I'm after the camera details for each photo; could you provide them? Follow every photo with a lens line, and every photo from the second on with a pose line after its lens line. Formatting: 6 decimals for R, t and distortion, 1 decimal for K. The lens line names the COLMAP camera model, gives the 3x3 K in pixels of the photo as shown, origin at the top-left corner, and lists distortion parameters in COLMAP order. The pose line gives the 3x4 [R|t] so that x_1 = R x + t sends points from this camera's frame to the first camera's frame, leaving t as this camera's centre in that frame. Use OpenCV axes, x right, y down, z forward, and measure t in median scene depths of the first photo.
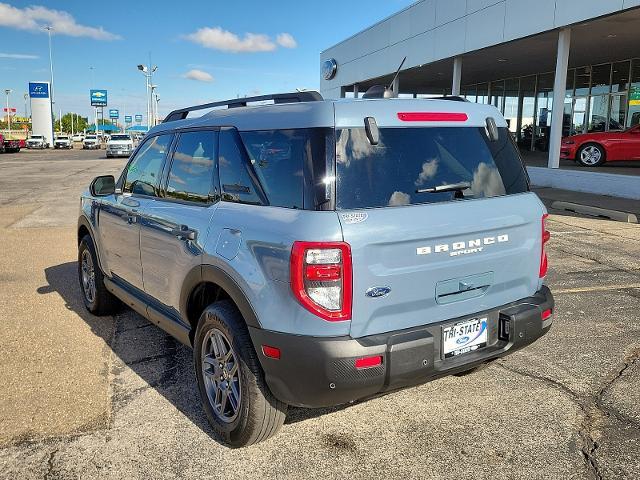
lens RADIAL K [[591.2, 0, 306.4], [0, 591.2, 224.8], [0, 0, 1]] dist [0.018482, 0.000000]
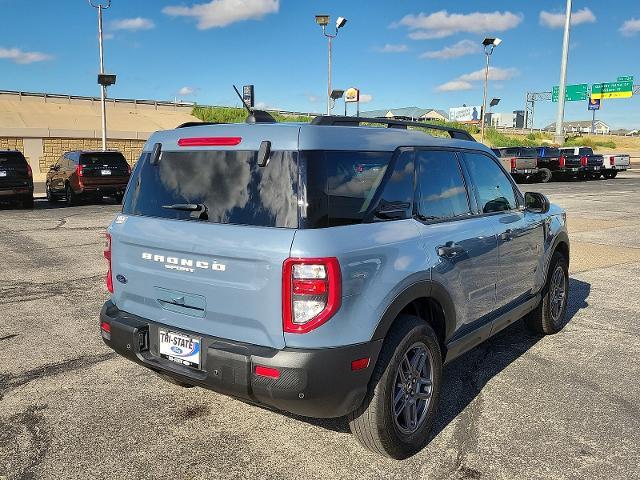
lens RADIAL K [[591.2, 0, 316.2], [0, 591.2, 238.2], [0, 0, 1]] dist [0.018482, 0.000000]
pose [[0.353912, 0.135668, -0.925387, 1.283165], [-0.139931, 0.985968, 0.091033, -0.133836], [0.924751, 0.097273, 0.367930, 0.798942]]
